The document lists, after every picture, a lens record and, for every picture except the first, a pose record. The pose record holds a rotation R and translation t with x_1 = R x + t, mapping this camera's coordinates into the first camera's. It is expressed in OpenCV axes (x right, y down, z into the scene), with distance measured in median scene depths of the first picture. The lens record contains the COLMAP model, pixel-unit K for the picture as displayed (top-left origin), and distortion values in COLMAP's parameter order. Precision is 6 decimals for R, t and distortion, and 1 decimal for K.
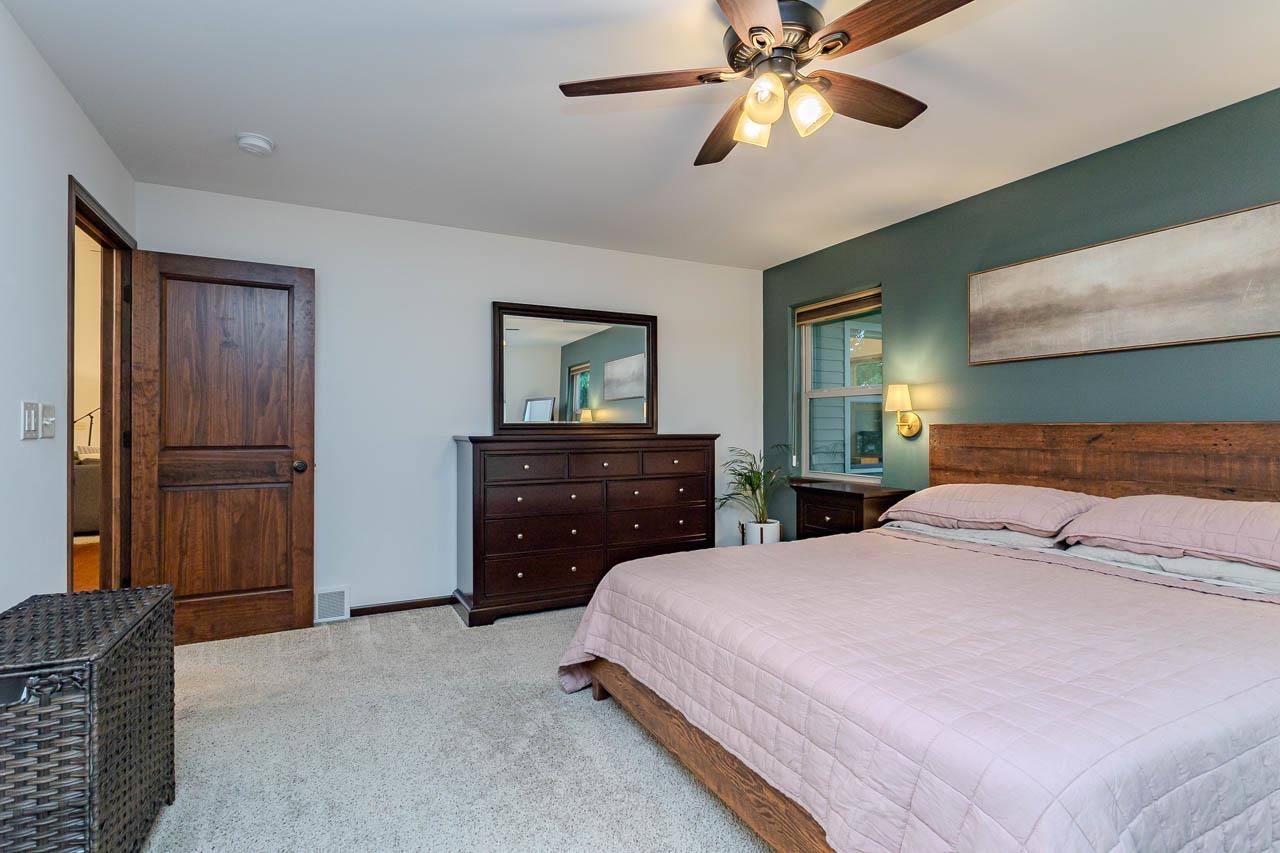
lens RADIAL K [[605.9, 0, 633.5], [0, 605.9, 425.3], [0, 0, 1]] dist [0.004818, -0.000106]
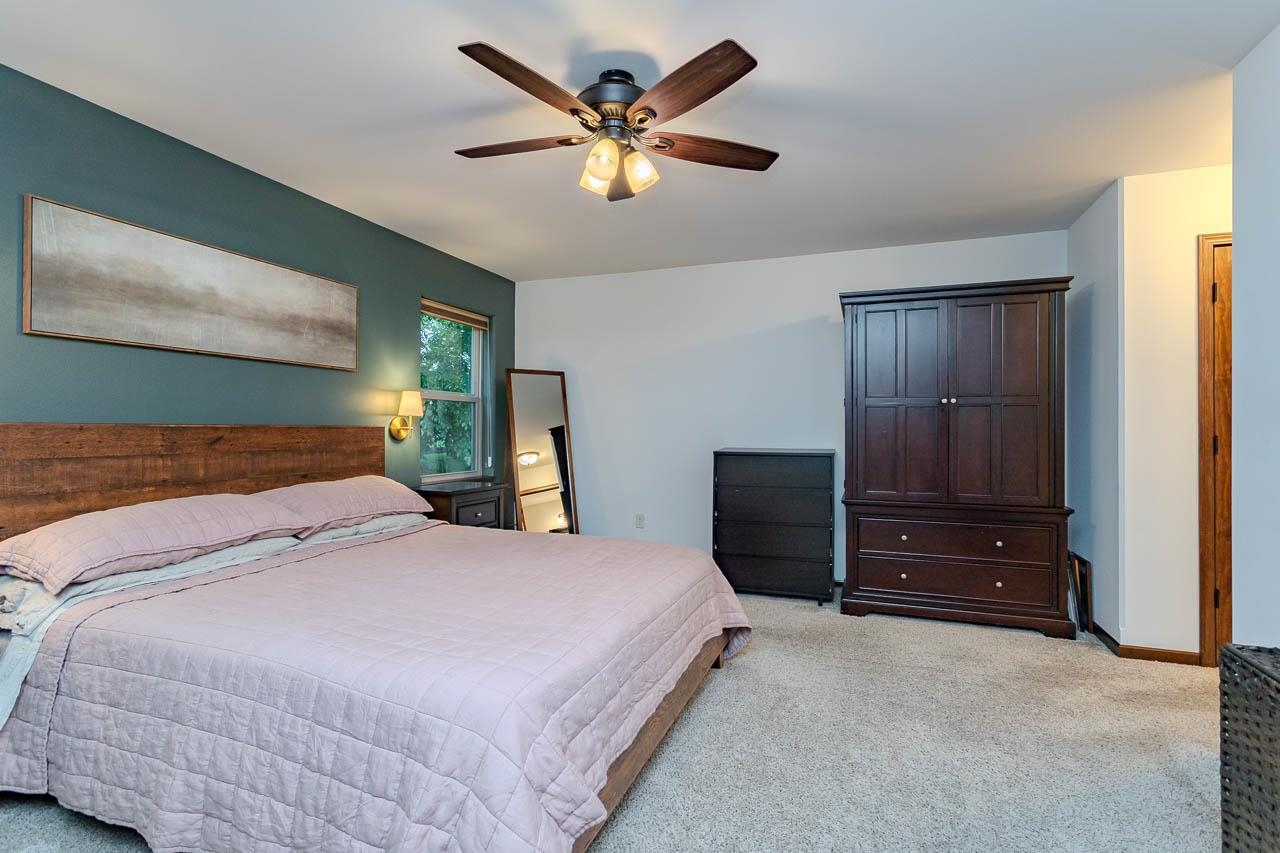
lens RADIAL K [[605.9, 0, 640.1], [0, 605.9, 426.0], [0, 0, 1]] dist [0.004818, -0.000106]
pose [[-0.677717, 0.005838, 0.735300, -0.423334], [-0.002338, 0.999946, -0.010095, 0.005966], [-0.735319, -0.008561, -0.677667, 1.100885]]
